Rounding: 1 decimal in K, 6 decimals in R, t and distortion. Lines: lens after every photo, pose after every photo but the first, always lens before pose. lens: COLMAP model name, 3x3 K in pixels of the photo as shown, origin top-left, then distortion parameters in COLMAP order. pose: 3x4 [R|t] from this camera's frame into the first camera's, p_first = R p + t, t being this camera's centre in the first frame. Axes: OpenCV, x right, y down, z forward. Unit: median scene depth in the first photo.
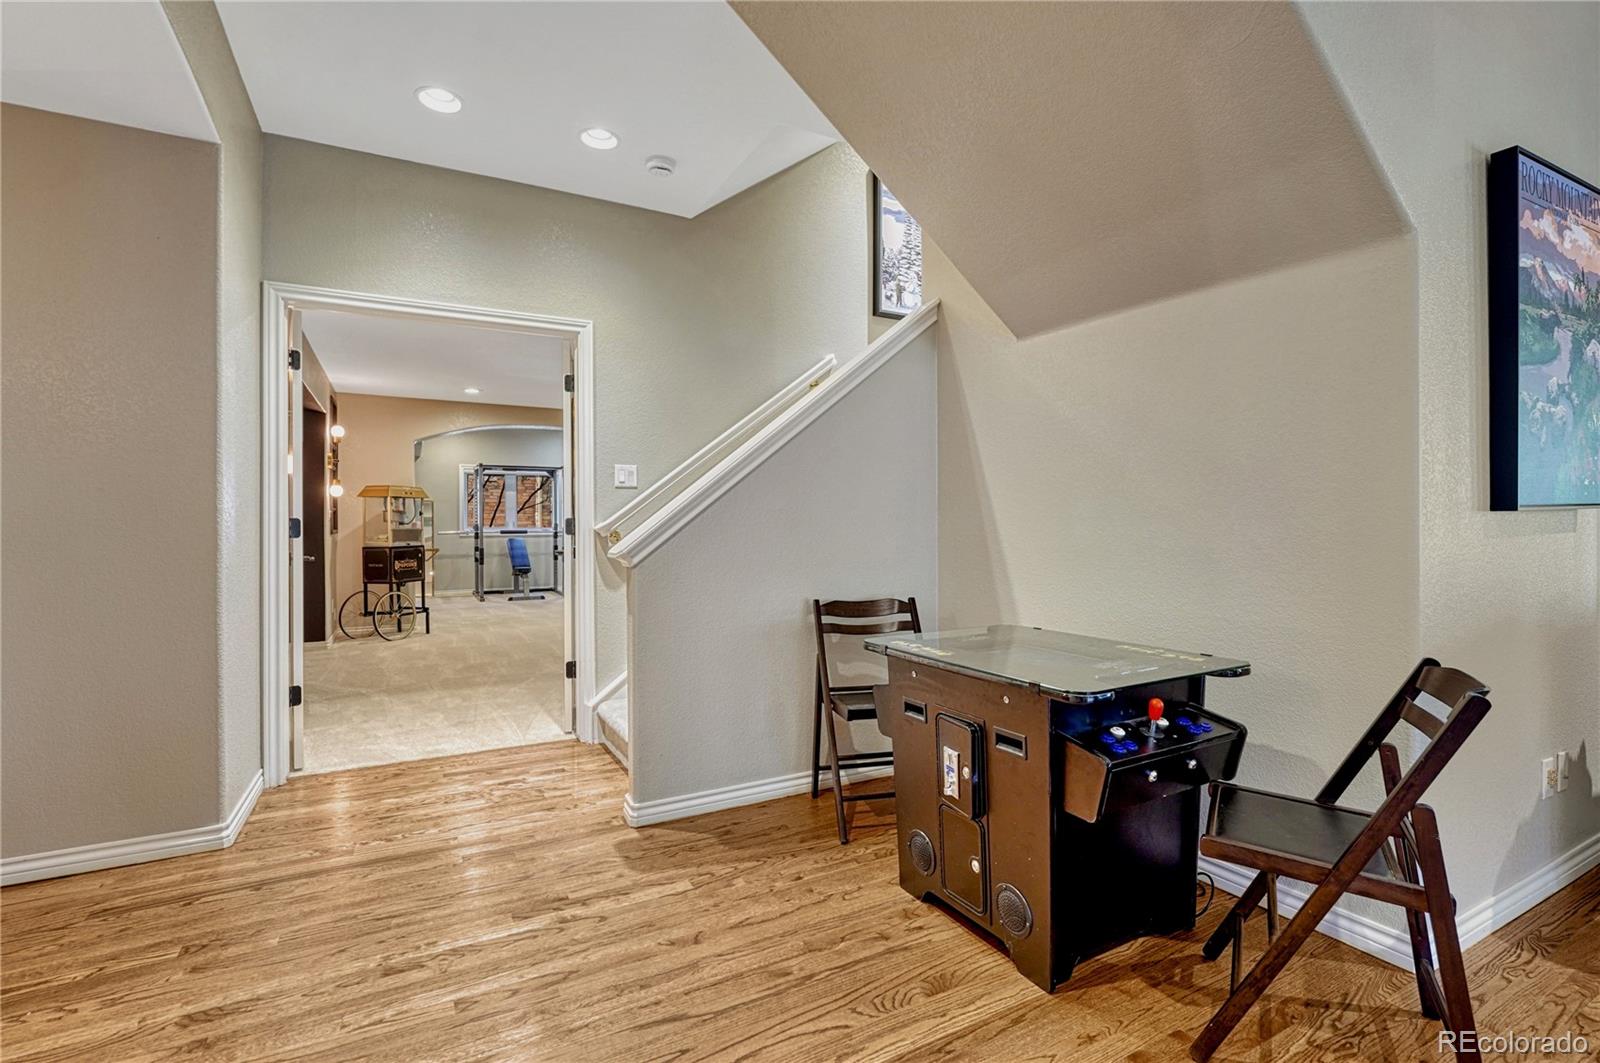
lens RADIAL K [[725.3, 0, 800.0], [0, 725.3, 531.5], [0, 0, 1]] dist [0.000543, -0.000058]
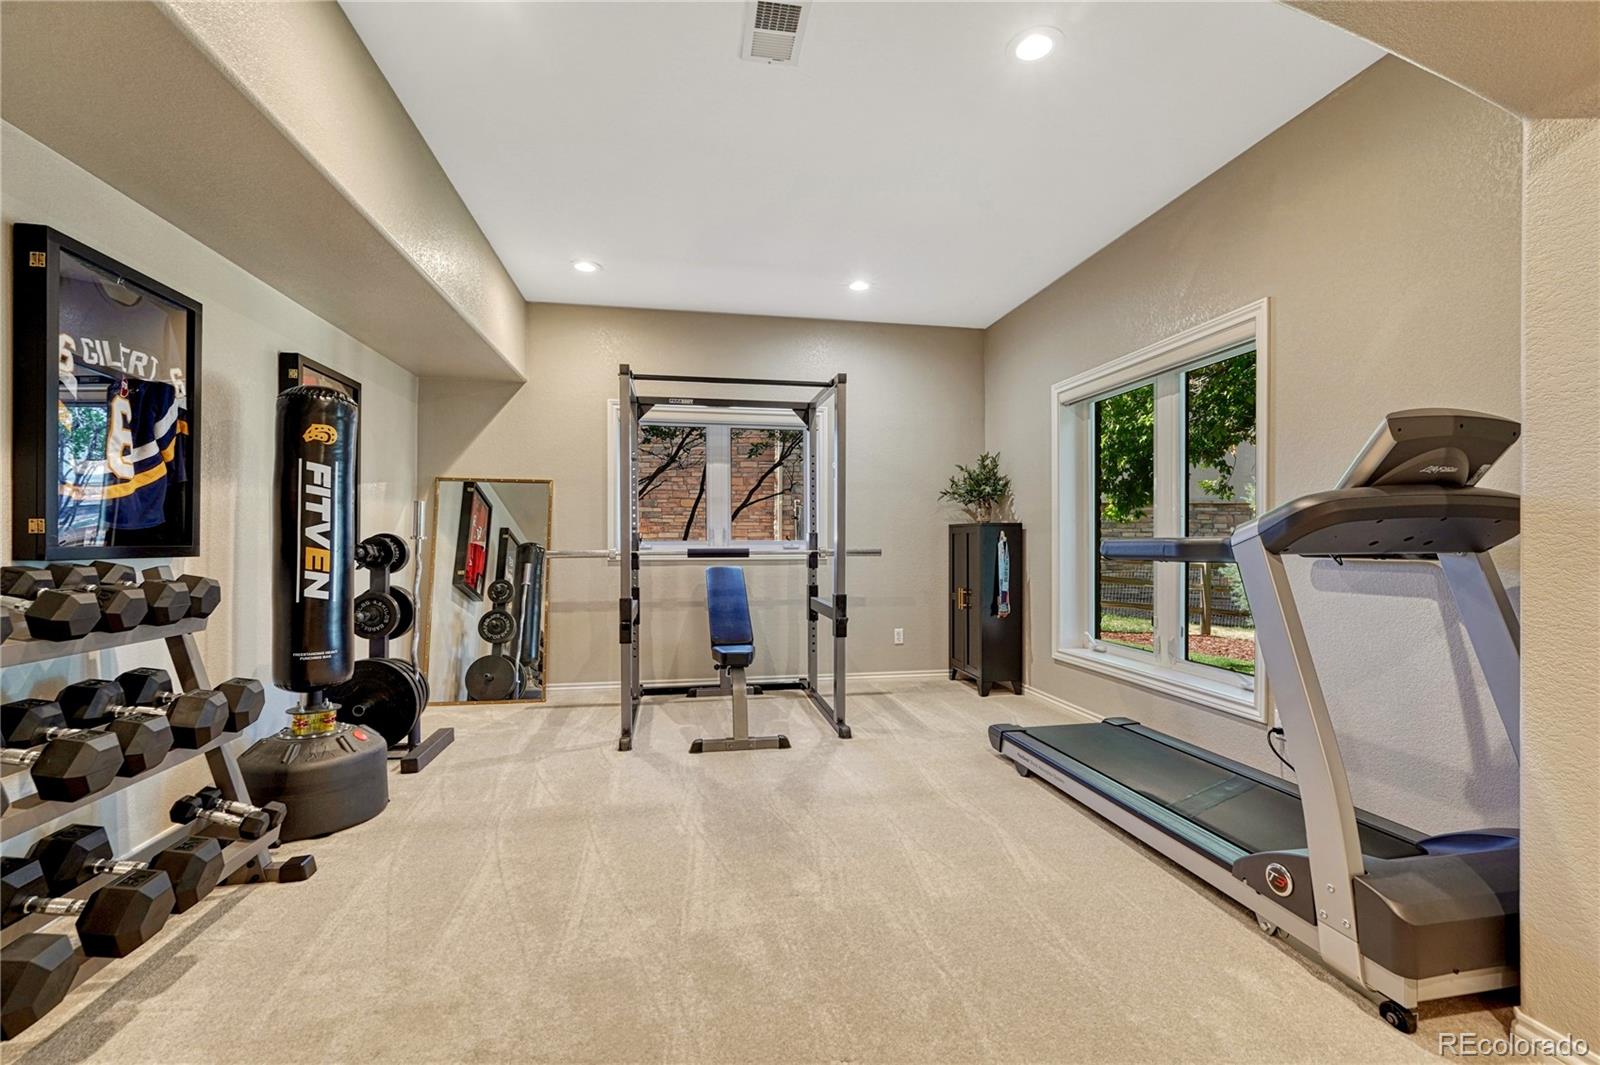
lens RADIAL K [[670.9, 0, 804.5], [0, 670.9, 536.5], [0, 0, 1]] dist [-0.010402, -0.000033]
pose [[0.952896, 0.003344, -0.303280, -0.371850], [-0.007198, 0.999907, -0.011589, -0.007089], [0.303213, 0.013226, 0.952831, 1.043615]]
